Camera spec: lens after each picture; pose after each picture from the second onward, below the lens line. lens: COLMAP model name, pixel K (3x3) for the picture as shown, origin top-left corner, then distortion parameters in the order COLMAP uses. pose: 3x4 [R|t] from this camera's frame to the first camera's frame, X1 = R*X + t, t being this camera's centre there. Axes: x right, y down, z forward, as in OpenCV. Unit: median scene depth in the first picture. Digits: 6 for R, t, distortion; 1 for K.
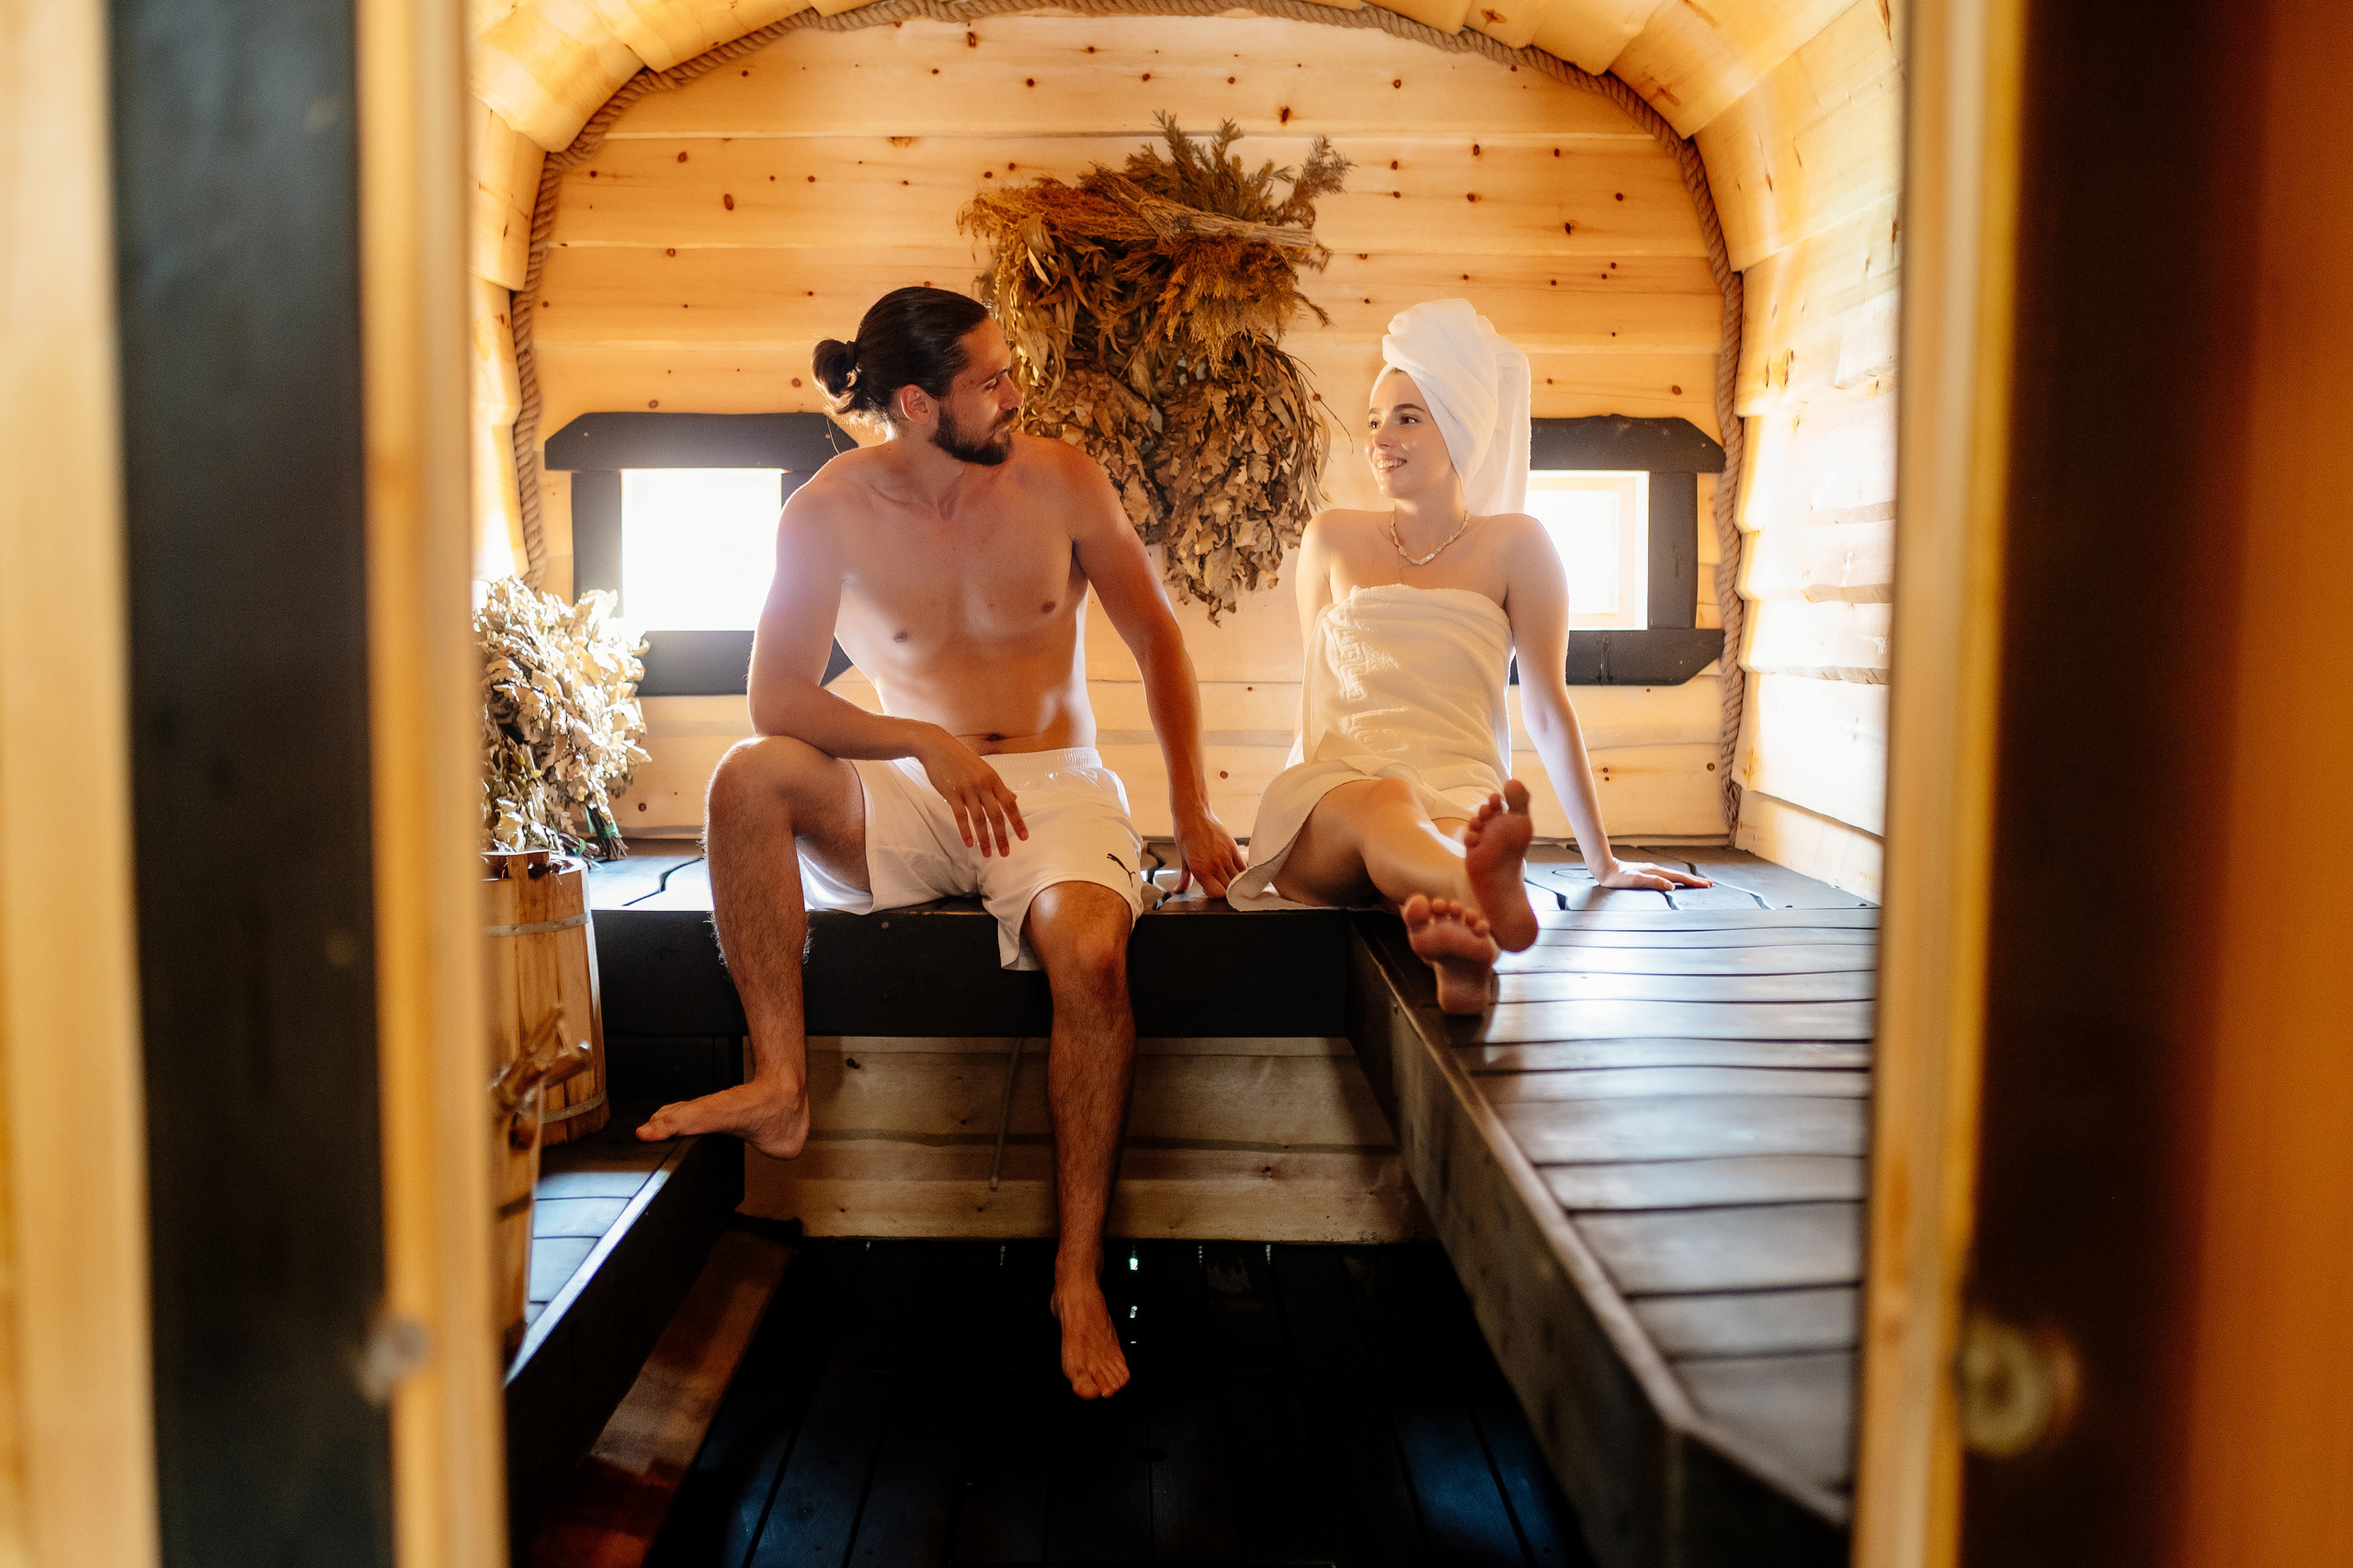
lens RADIAL K [[2426.7, 0, 1176.5], [0, 2426.7, 784.0], [0, 0, 1]] dist [-0.048090, 0.034200]
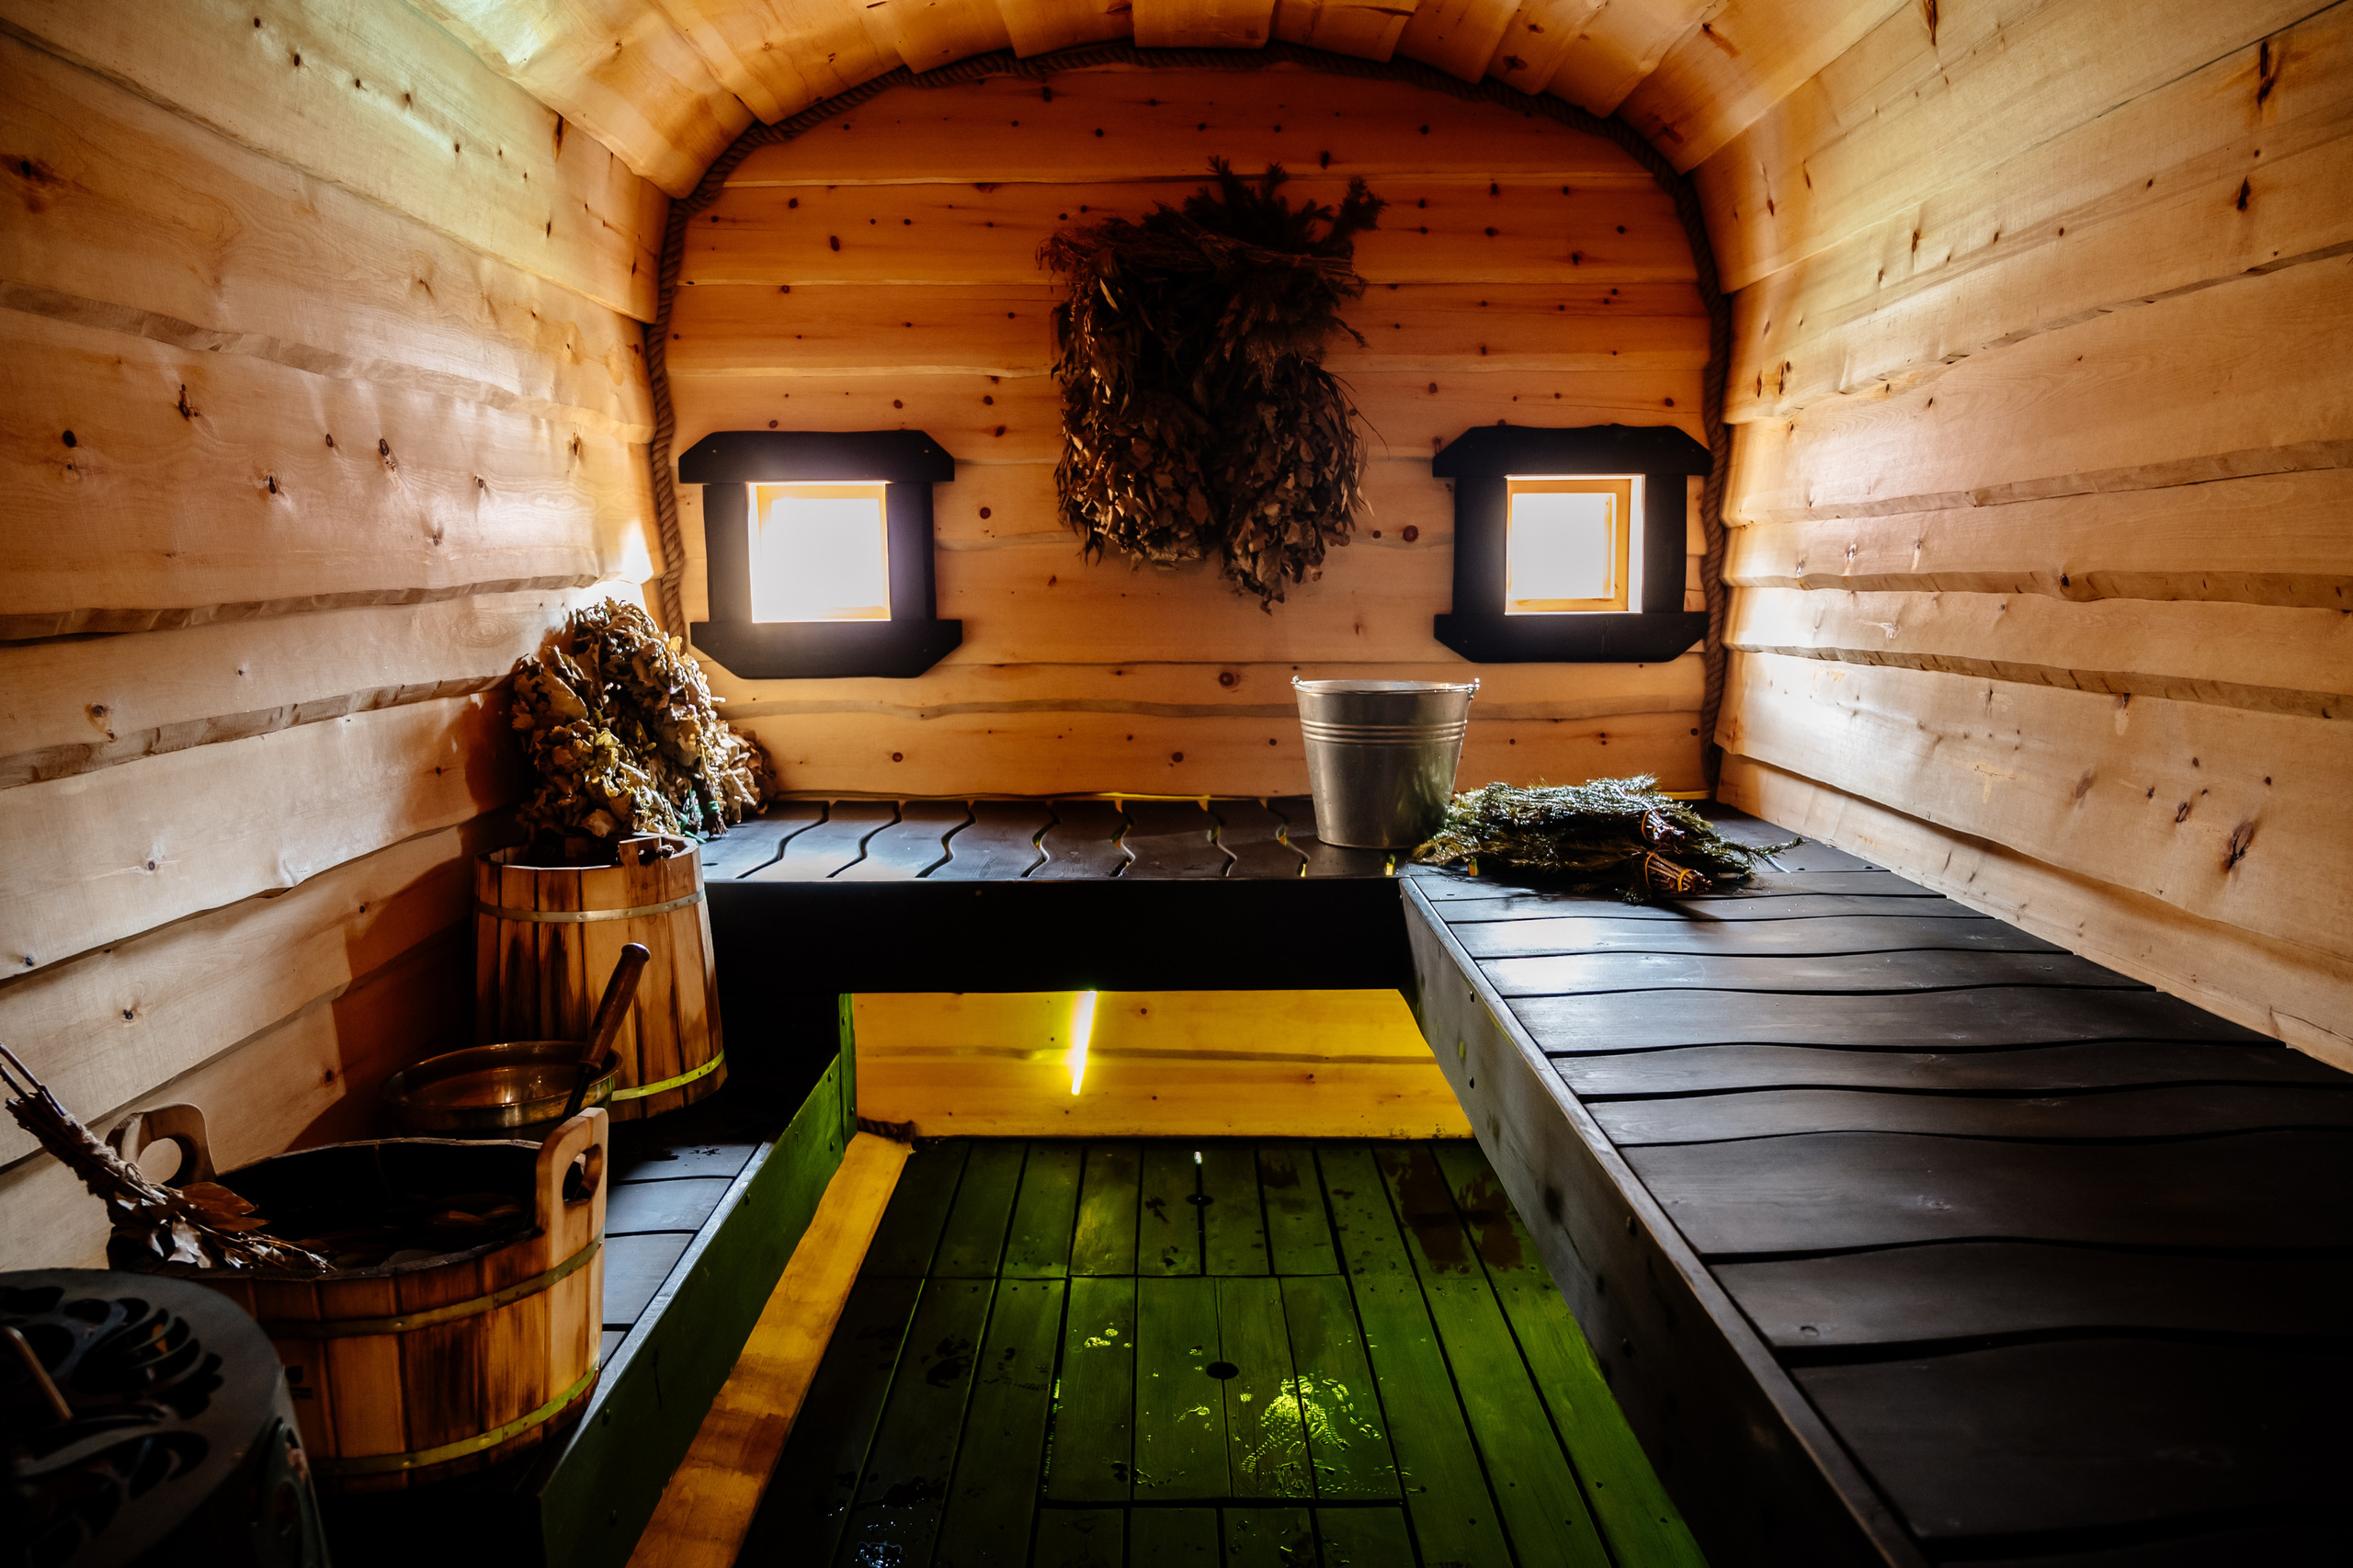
lens RADIAL K [[1571.5, 0, 1179.7], [0, 1571.5, 763.1], [0, 0, 1]] dist [-0.001580, -0.000435]
pose [[0.999941, -0.008932, -0.006149, -0.021209], [0.009185, 0.999058, 0.042411, -0.027031], [0.005765, -0.042465, 0.999081, 0.256895]]
